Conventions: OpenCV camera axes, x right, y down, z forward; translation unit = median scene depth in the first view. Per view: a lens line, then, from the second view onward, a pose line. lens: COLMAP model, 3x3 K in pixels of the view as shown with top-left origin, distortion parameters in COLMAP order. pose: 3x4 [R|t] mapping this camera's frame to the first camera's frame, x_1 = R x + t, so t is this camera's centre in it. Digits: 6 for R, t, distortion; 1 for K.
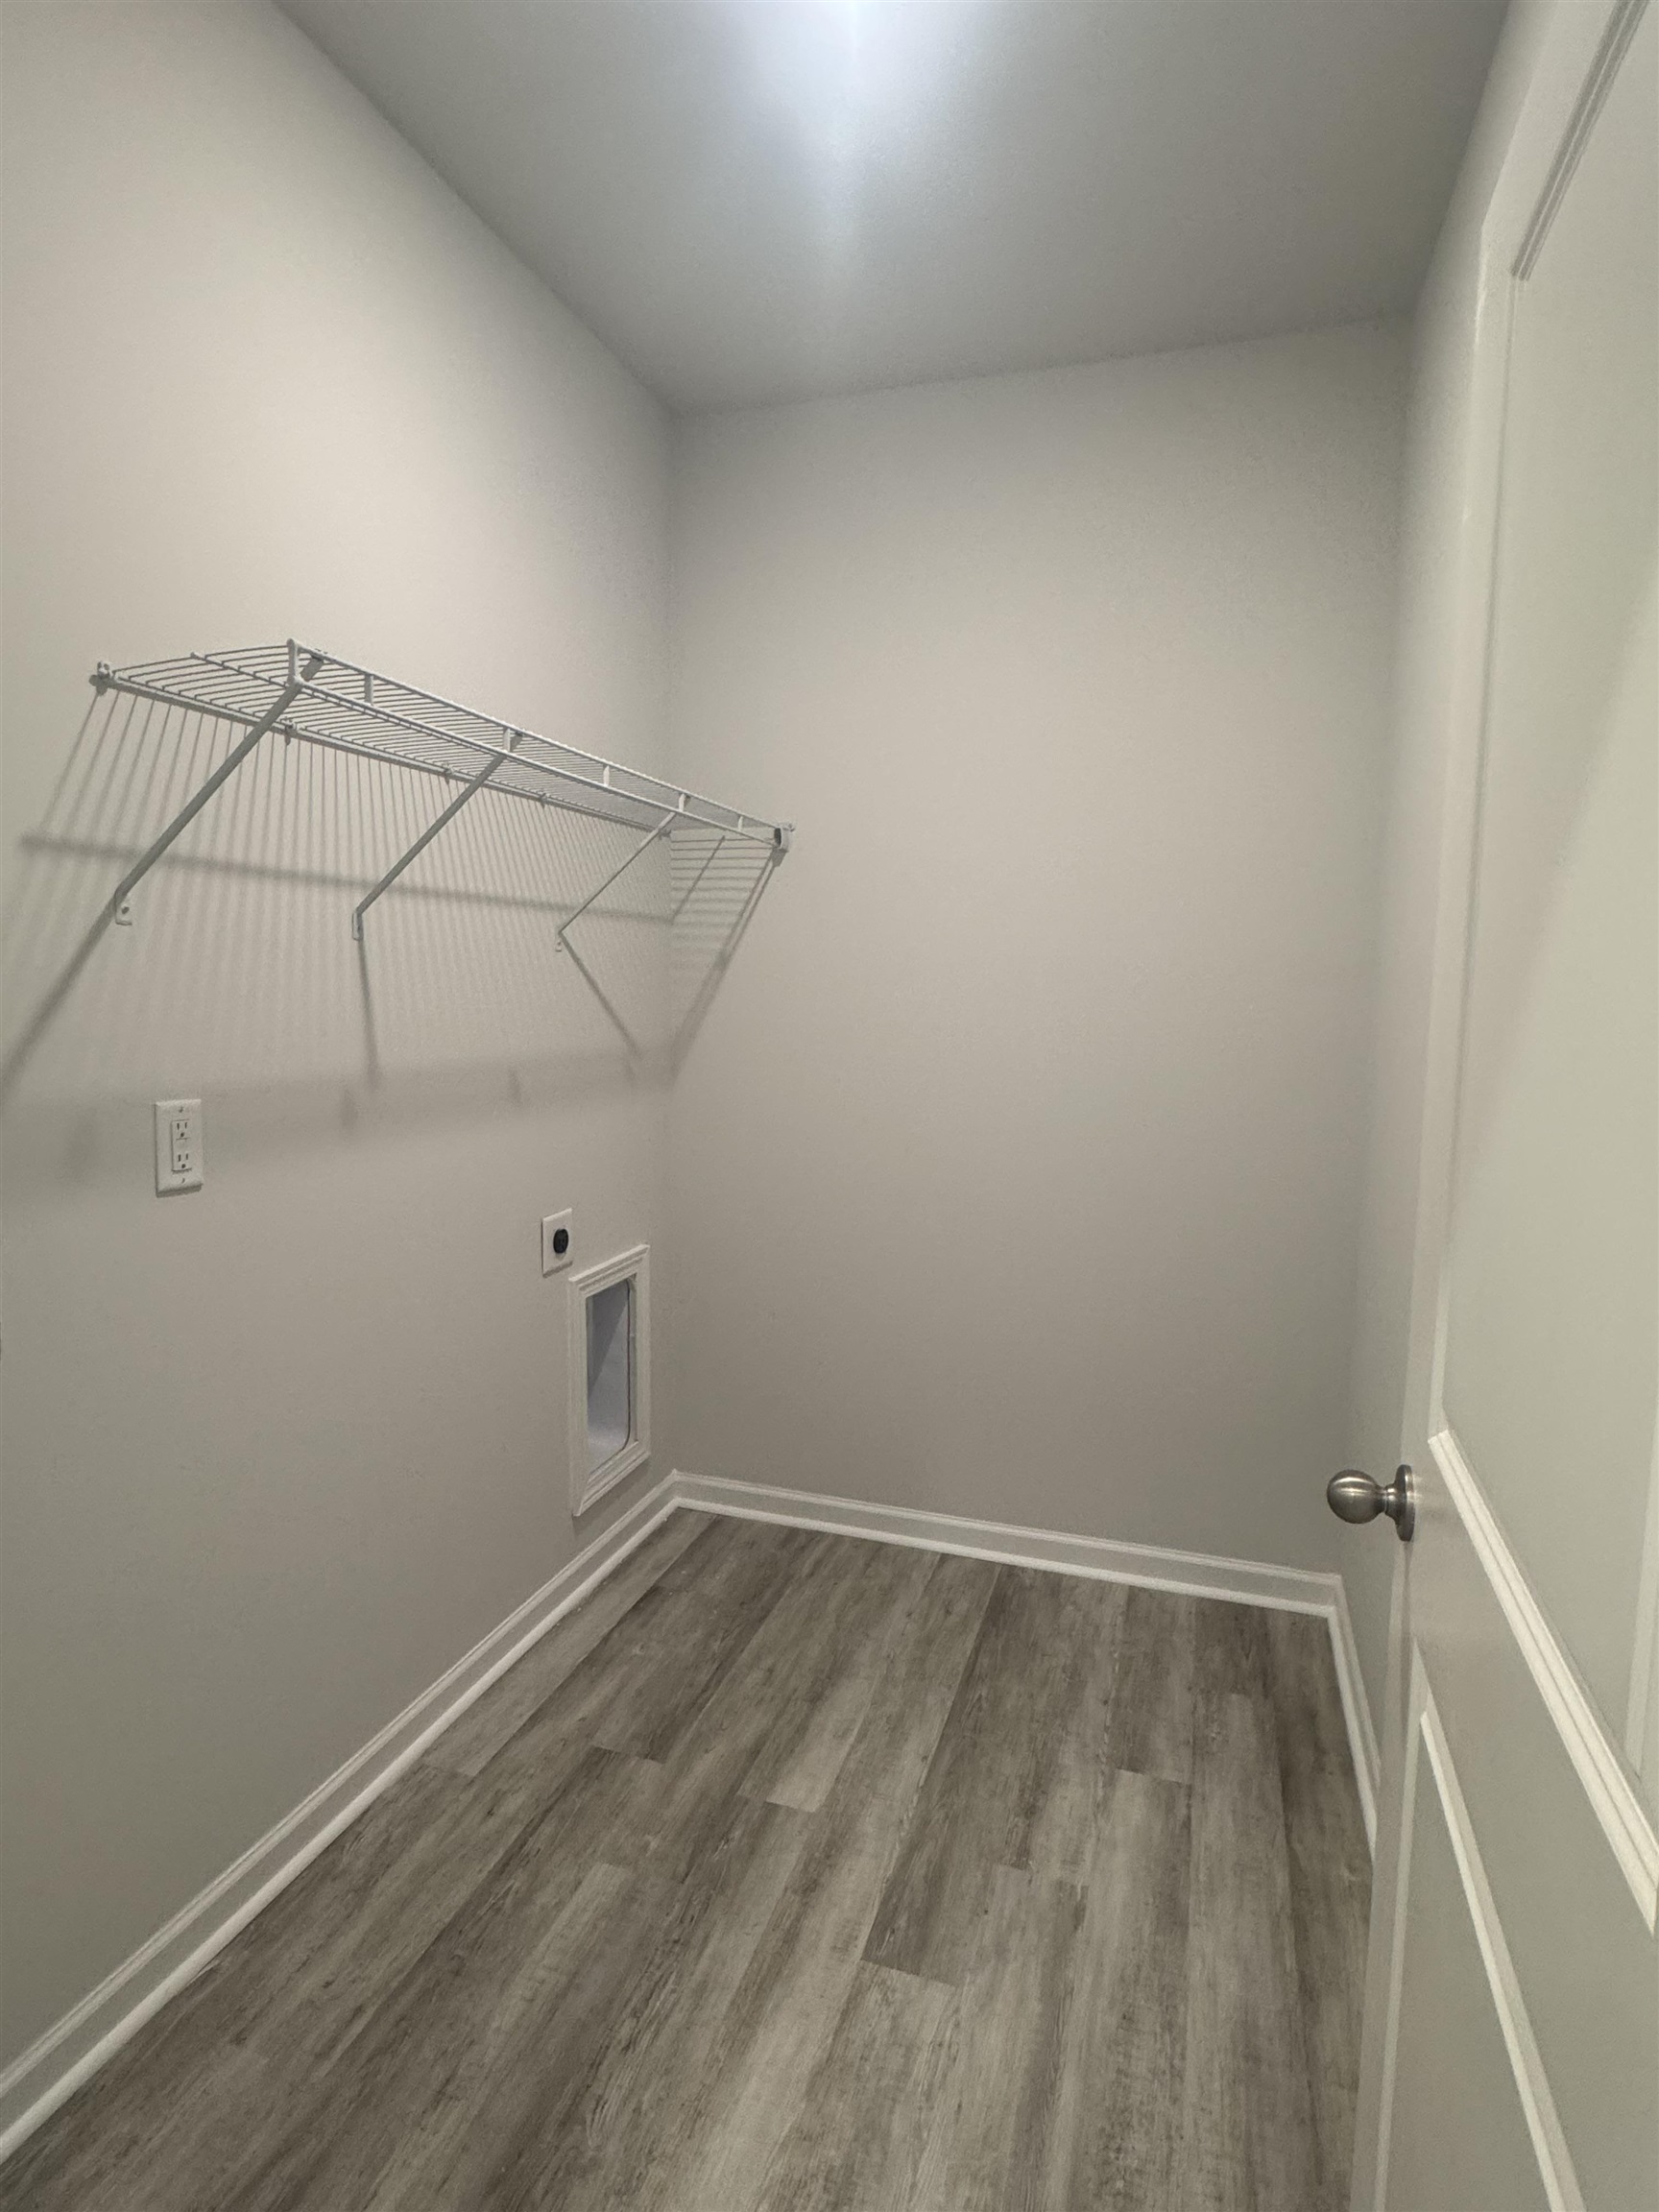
lens RADIAL K [[1163.8, 0, 827.8], [0, 1163.8, 1107.0], [0, 0, 1]] dist [-0.000183, 0.001084]
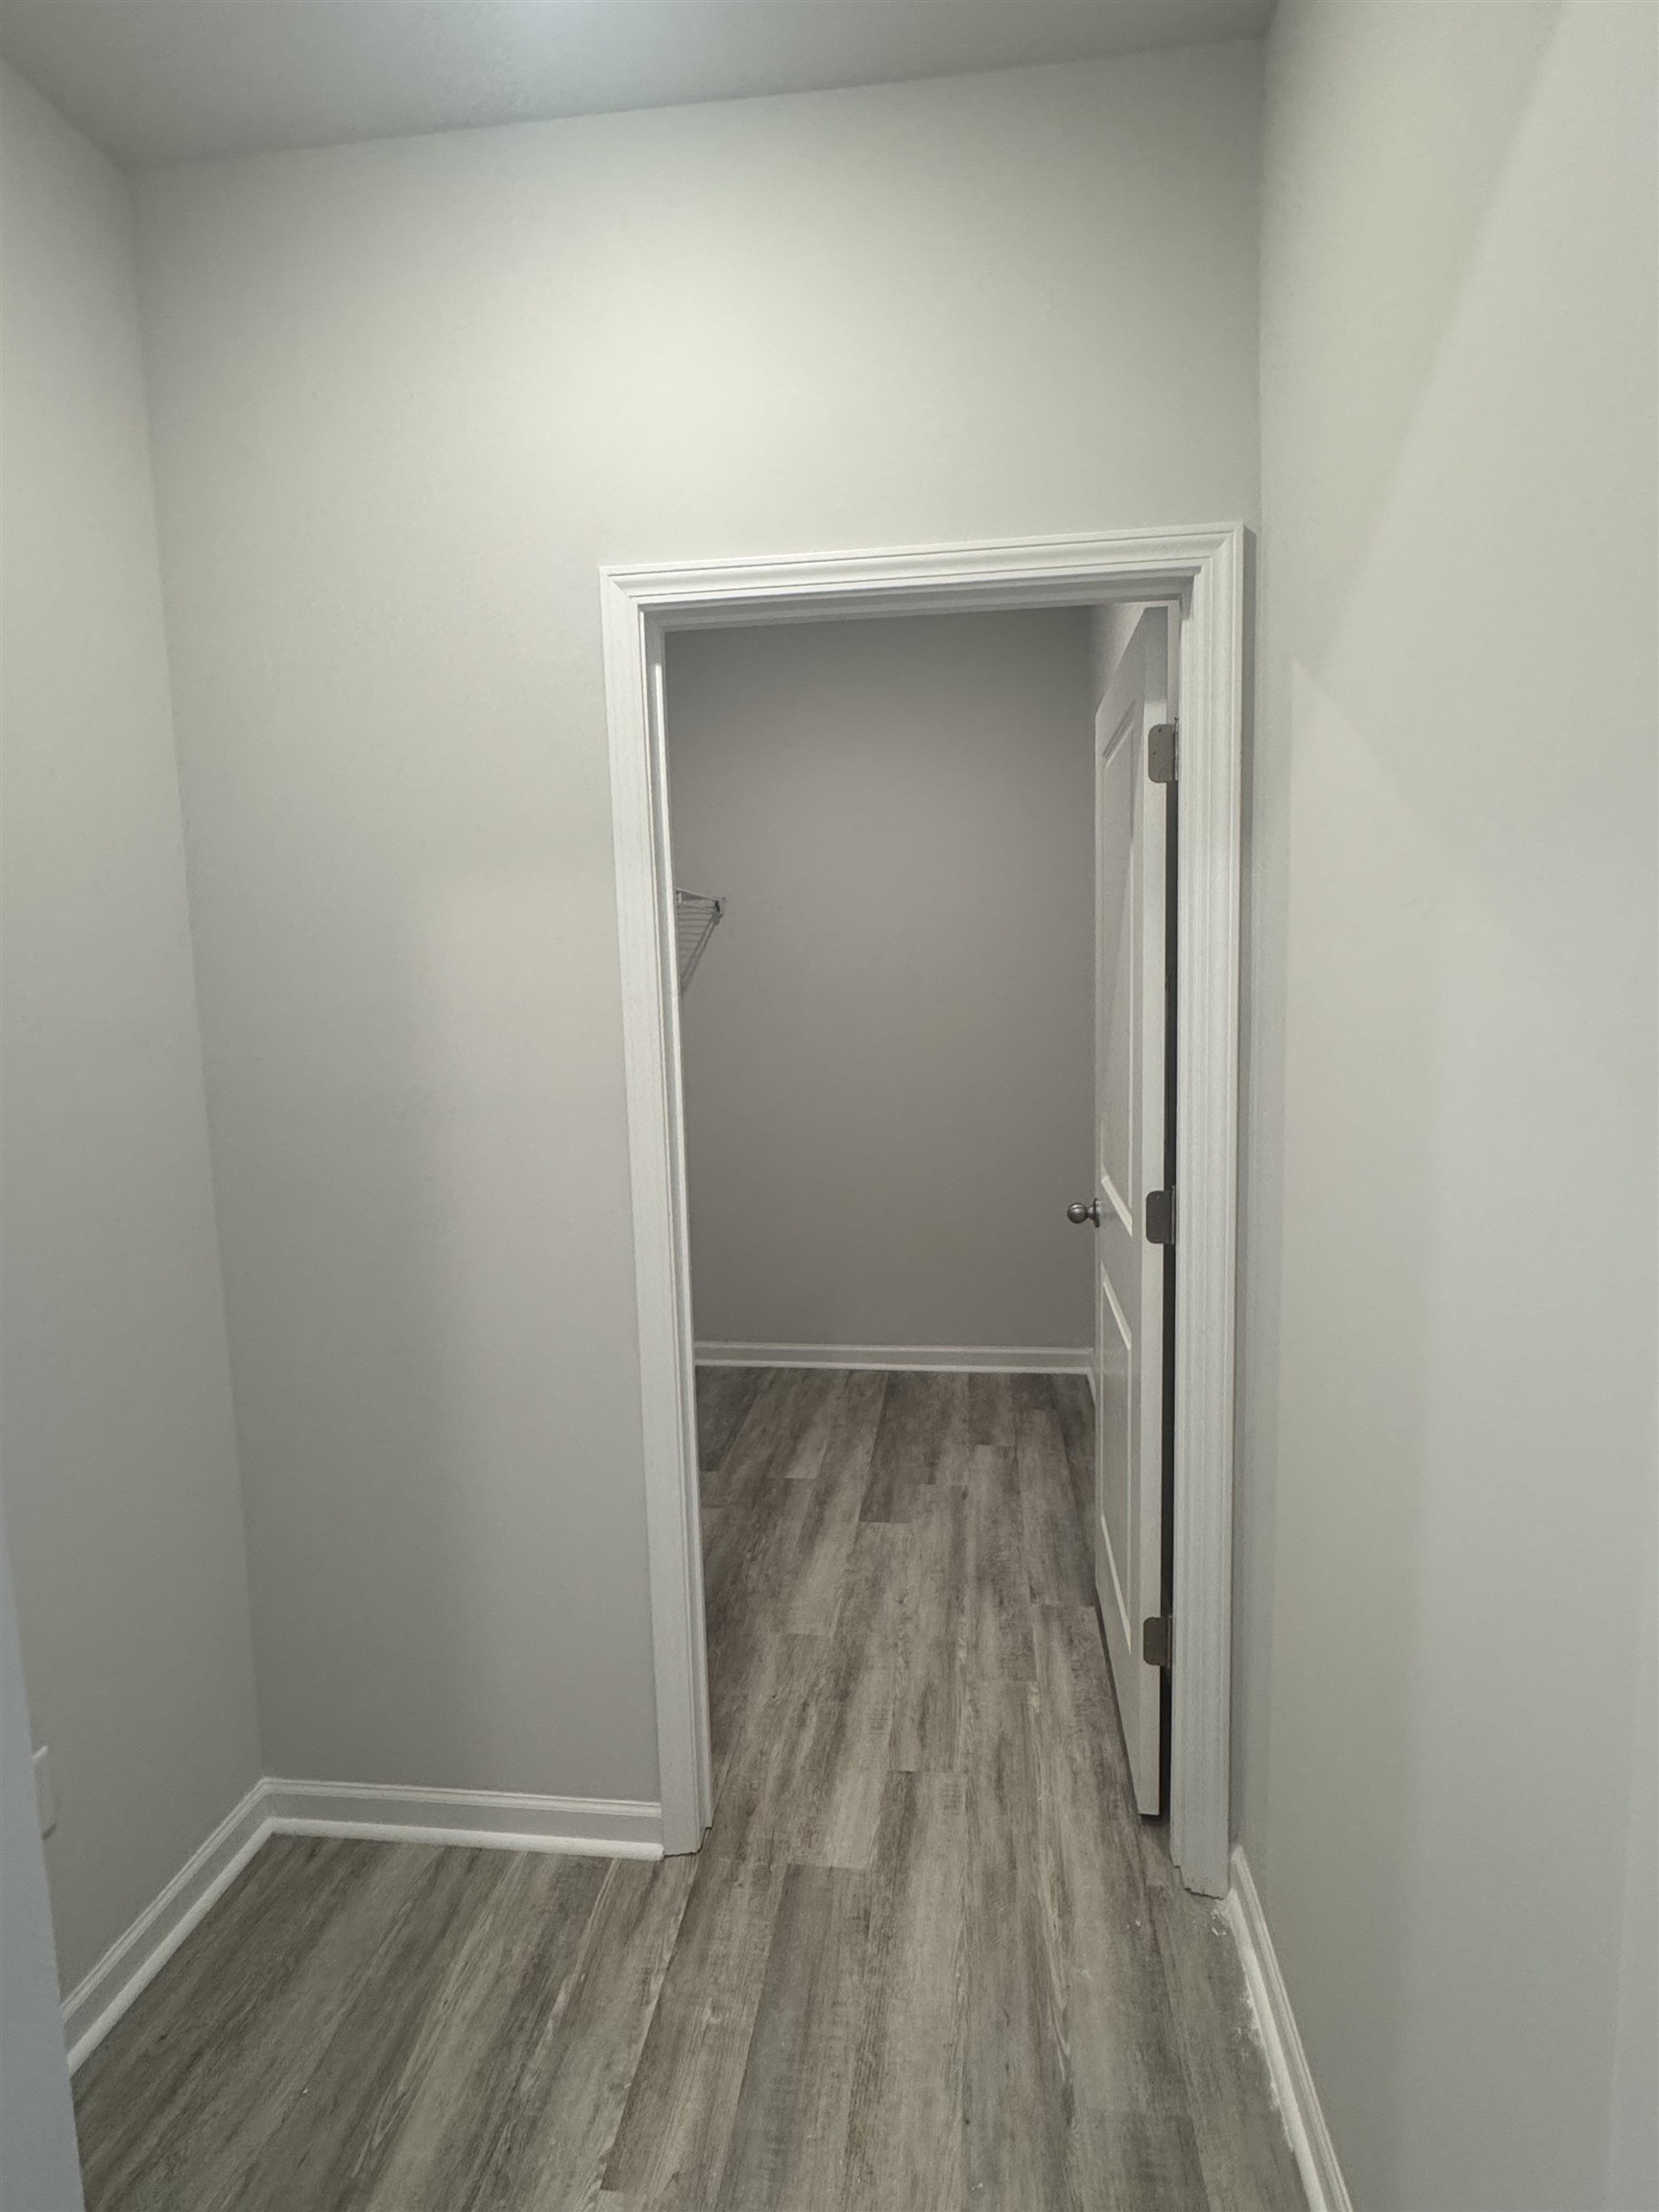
lens RADIAL K [[1163.8, 0, 832.0], [0, 1163.8, 1104.4], [0, 0, 1]] dist [-0.000183, 0.001084]
pose [[0.980183, -0.059511, 0.188943, -0.274035], [0.058573, 0.998227, 0.010548, 0.023635], [-0.189236, 0.000728, 0.981931, -0.709336]]
